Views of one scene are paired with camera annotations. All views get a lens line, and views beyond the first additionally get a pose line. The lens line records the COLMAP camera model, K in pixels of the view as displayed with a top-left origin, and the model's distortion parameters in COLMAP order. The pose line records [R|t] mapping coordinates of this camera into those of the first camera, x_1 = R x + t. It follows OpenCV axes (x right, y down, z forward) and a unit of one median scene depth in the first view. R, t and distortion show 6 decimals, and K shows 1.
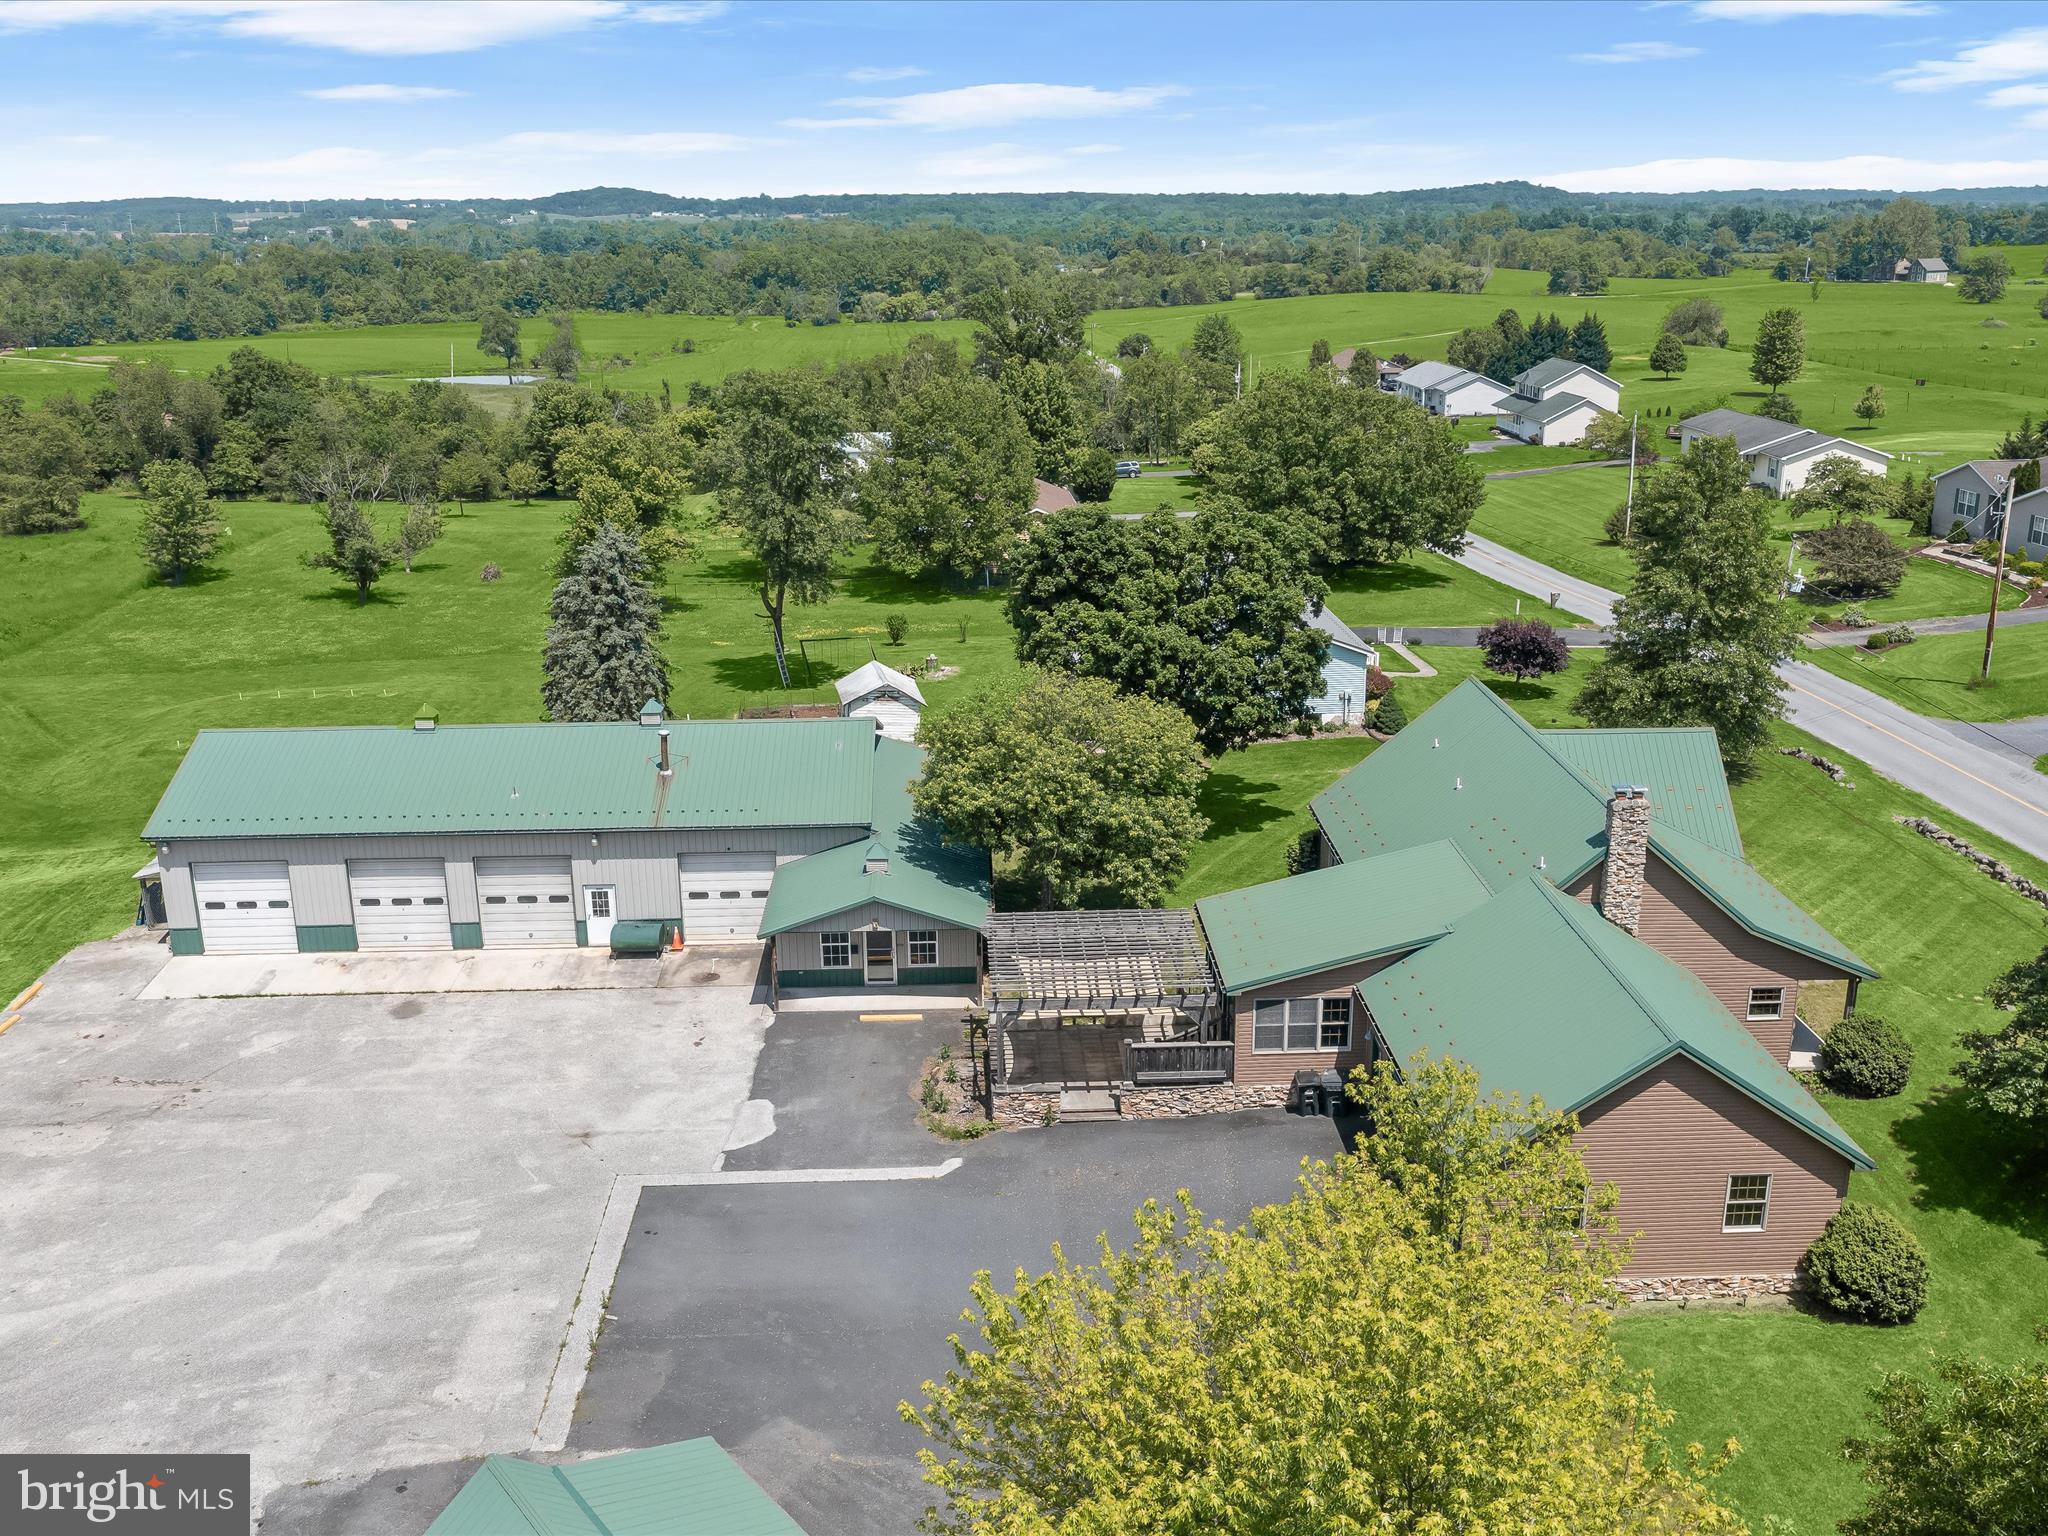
lens RADIAL K [[1838.1, 0, 1002.8], [0, 1838.1, 763.7], [0, 0, 1]] dist [-0.024003, 0.012354]
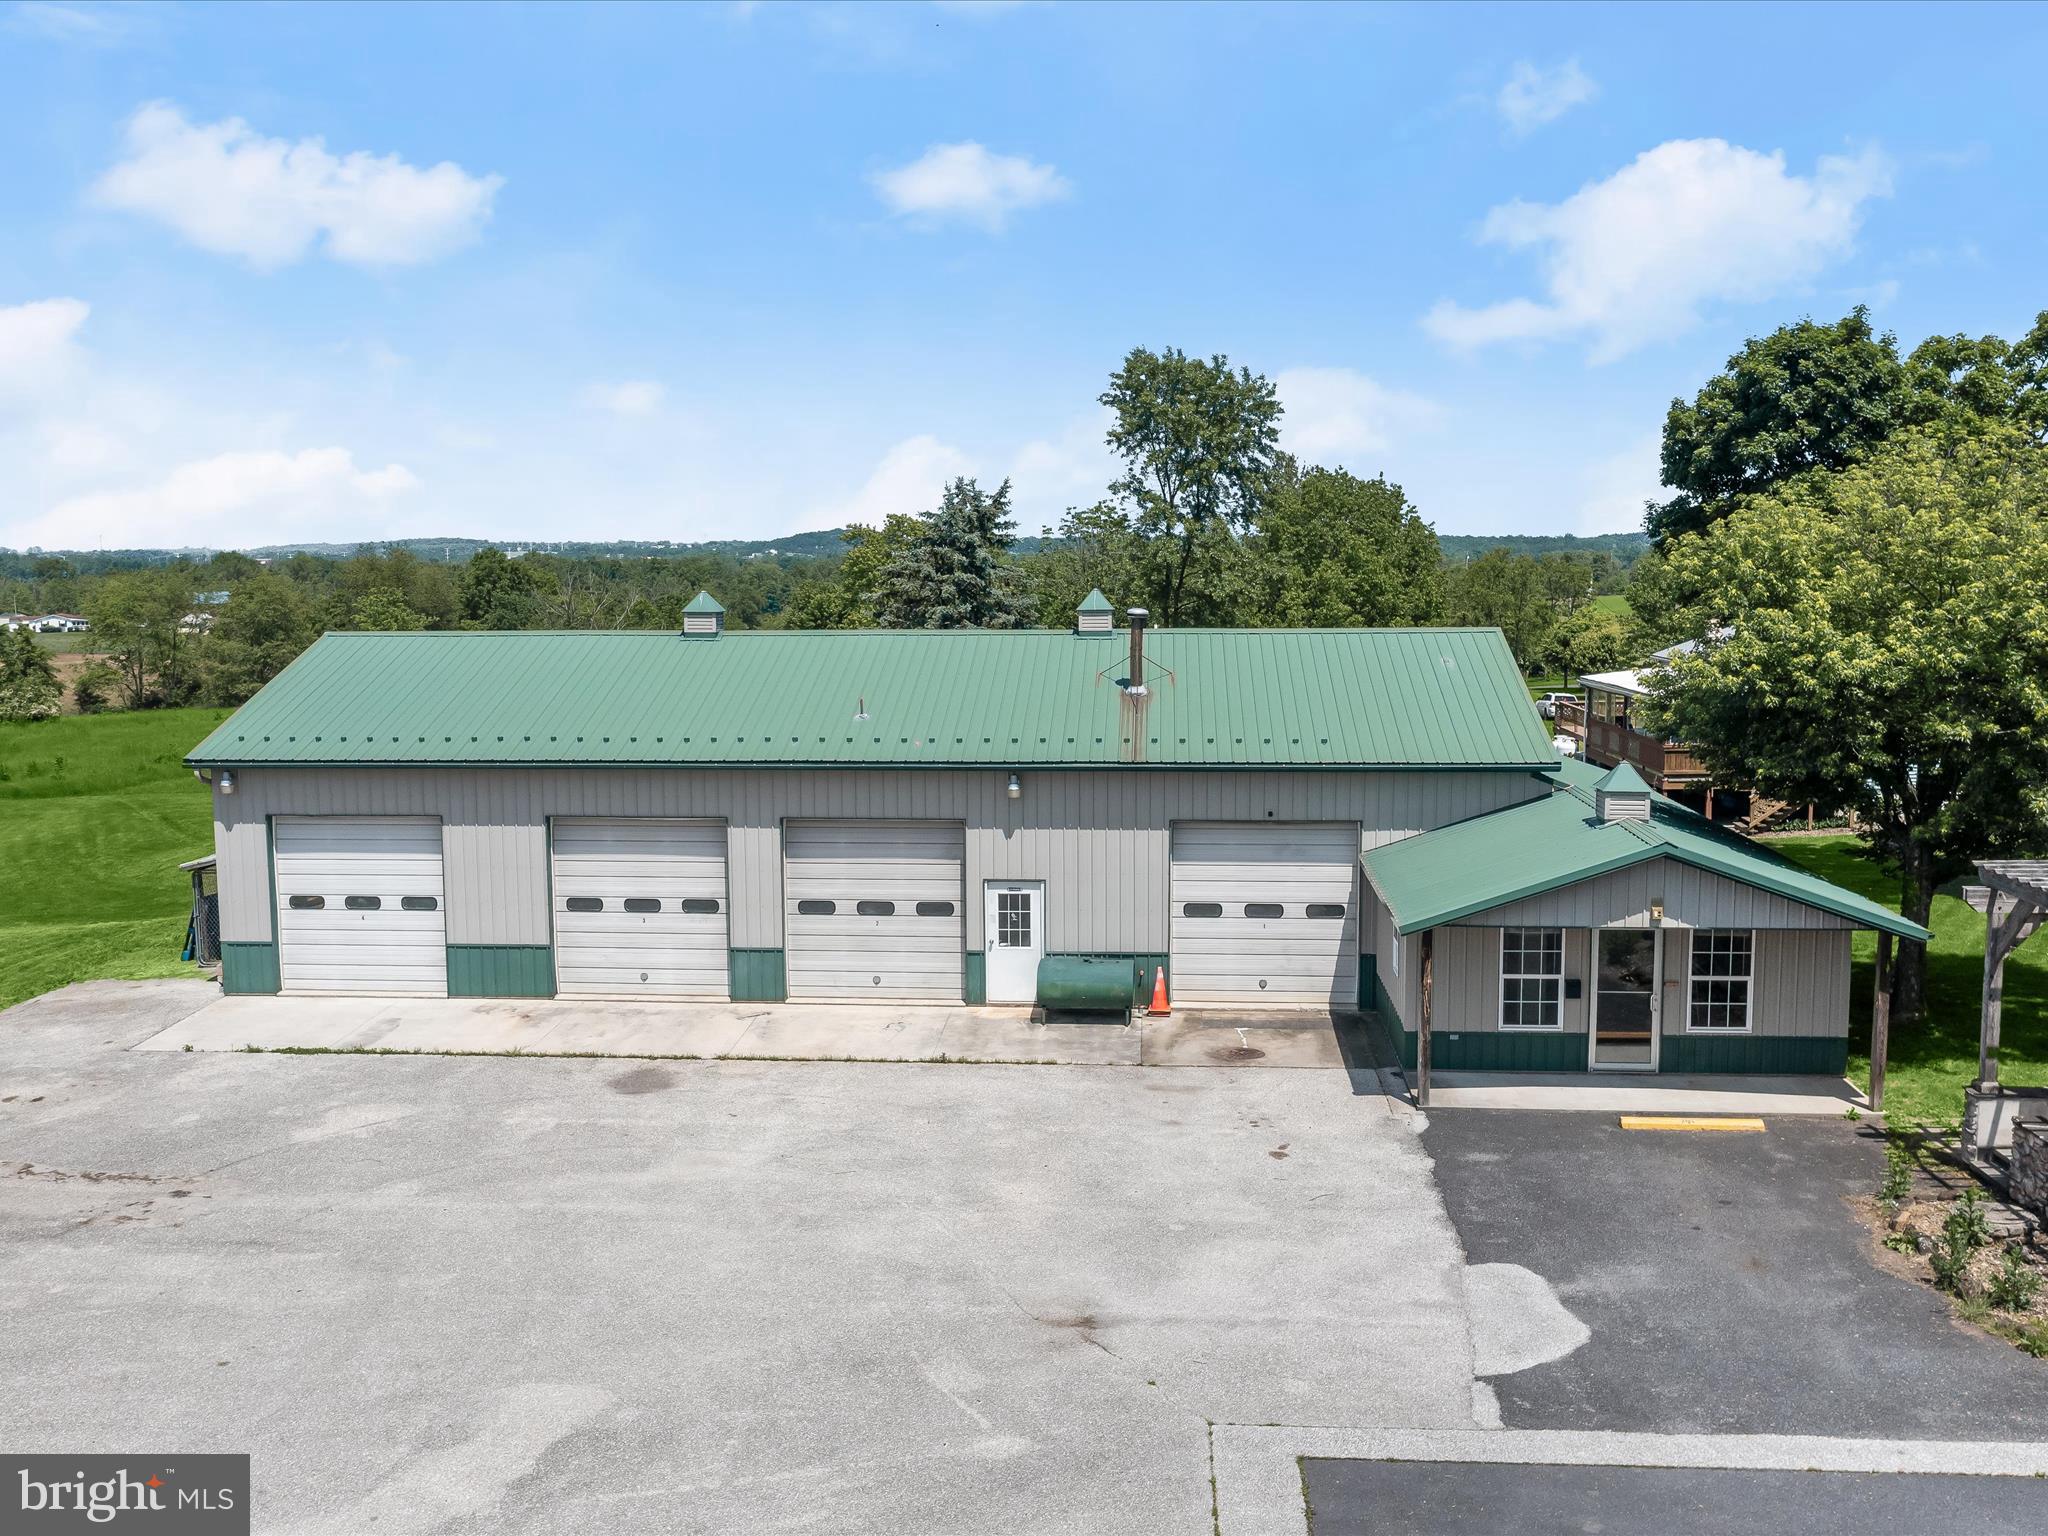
lens RADIAL K [[1838.1, 0, 1007.7], [0, 1838.1, 760.6], [0, 0, 1]] dist [-0.024003, 0.012354]
pose [[0.993561, 0.016733, -0.112059, -0.165342], [-0.036974, 0.982773, -0.181078, 0.127943], [0.107099, 0.184055, 0.977064, 0.488384]]
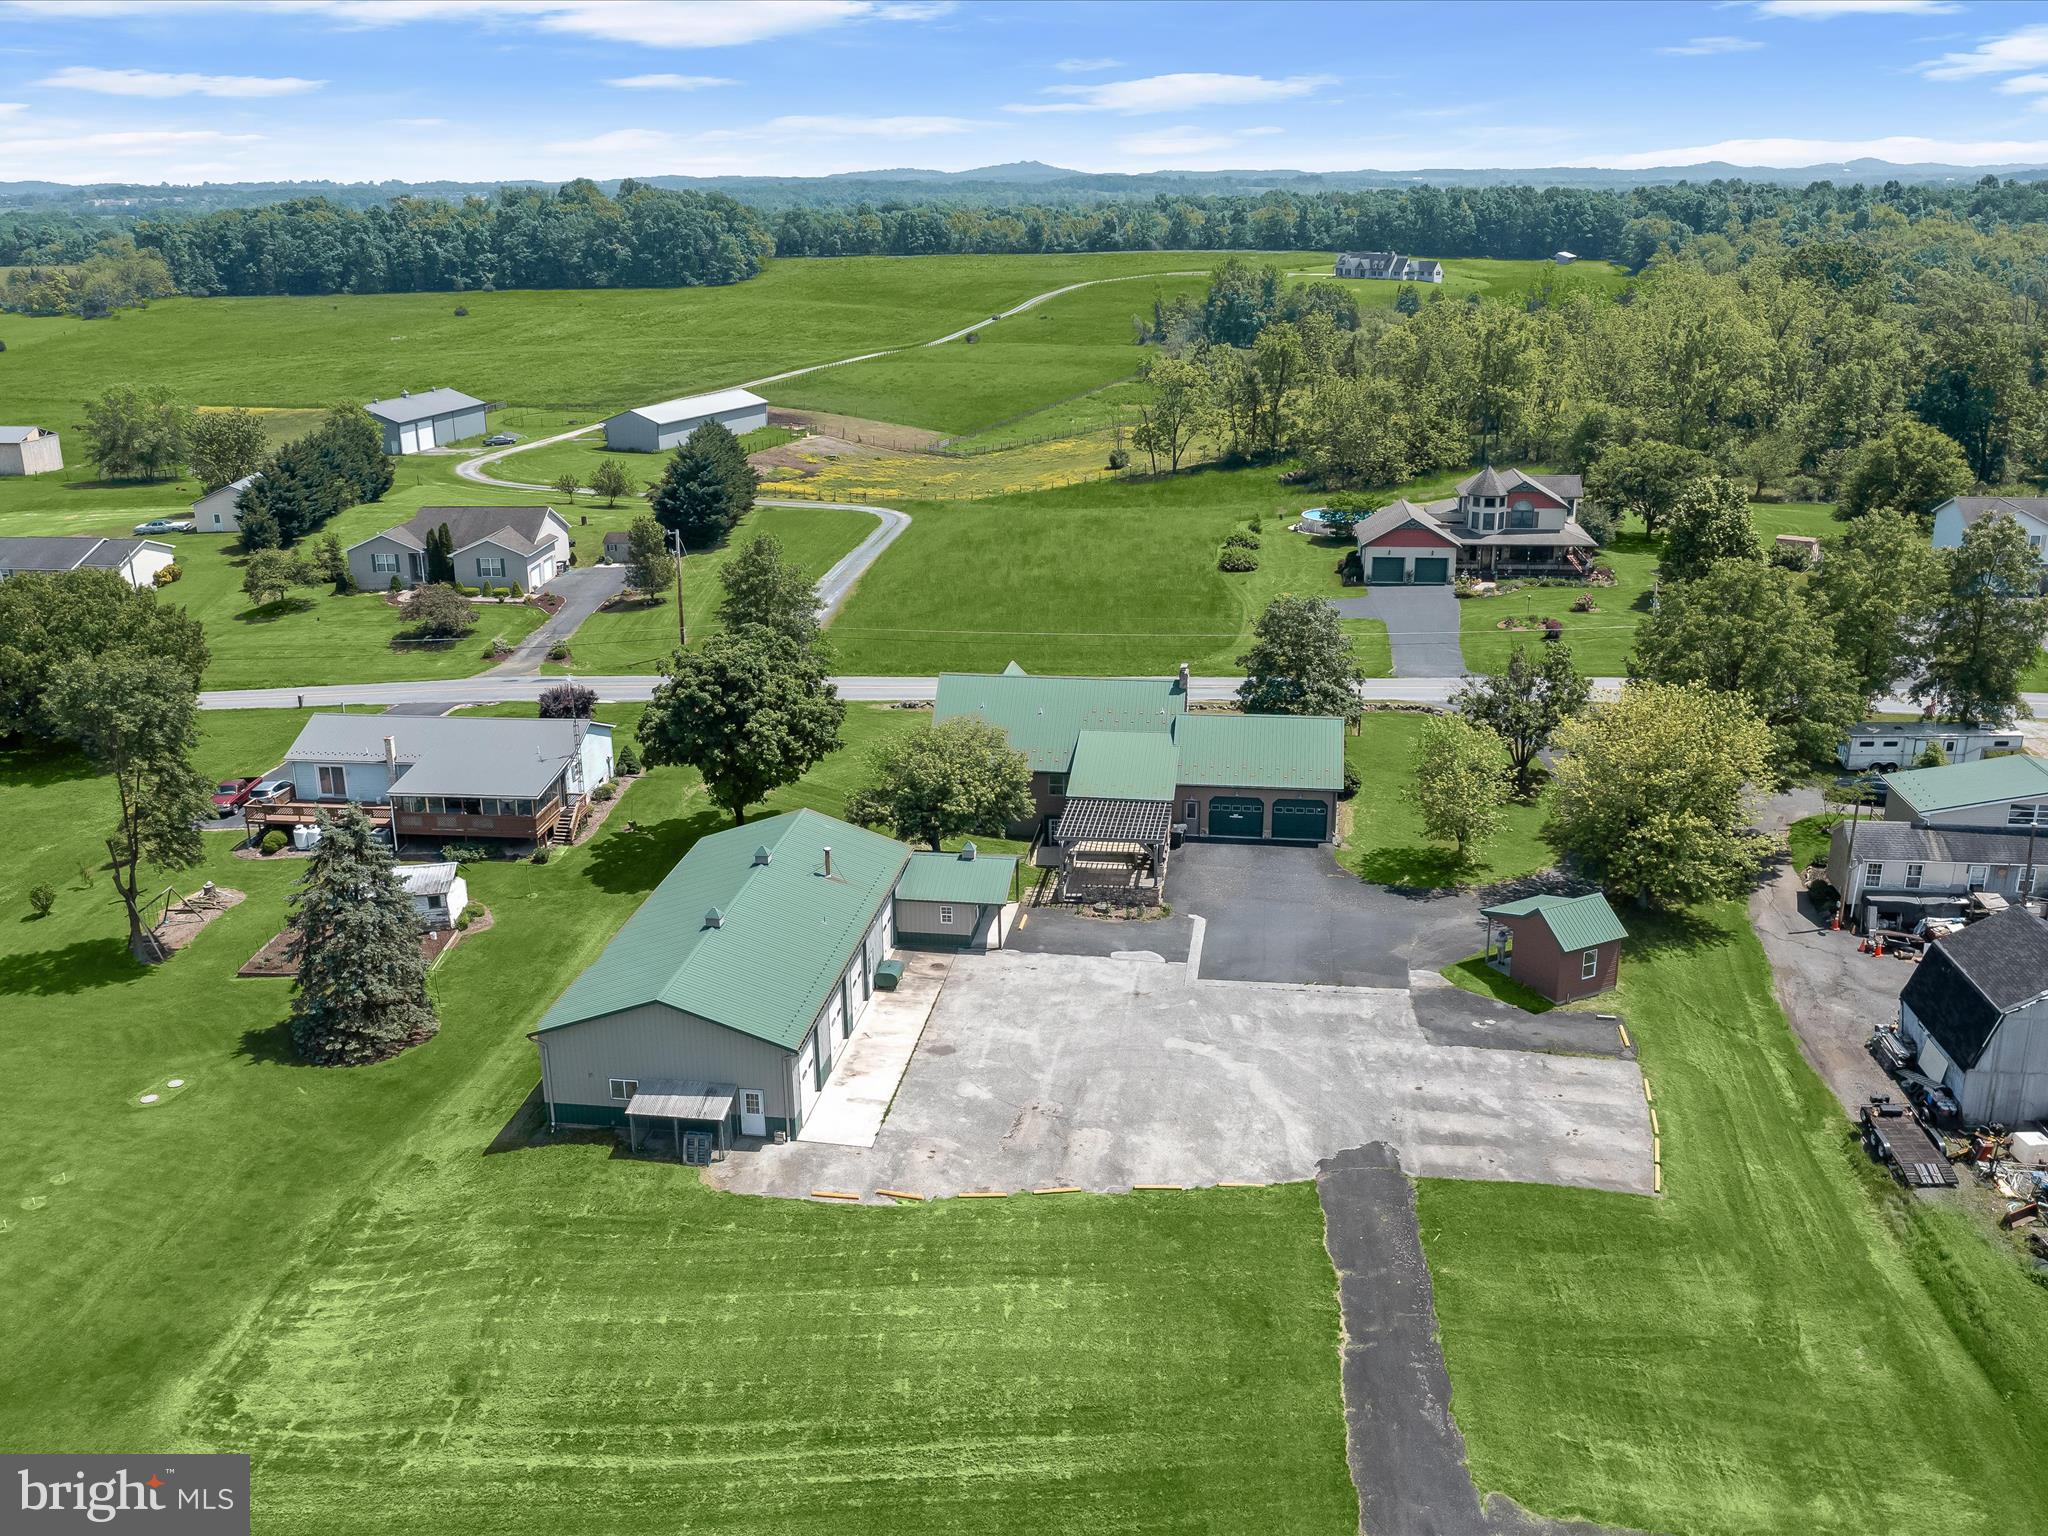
lens RADIAL K [[1838.1, 0, 1032.1], [0, 1838.1, 771.2], [0, 0, 1]] dist [-0.024003, 0.012354]
pose [[0.165396, -0.298769, 0.939884, -1.547849], [0.295531, 0.924230, 0.241786, -0.387752], [-0.940907, 0.237775, 0.241160, 0.492850]]
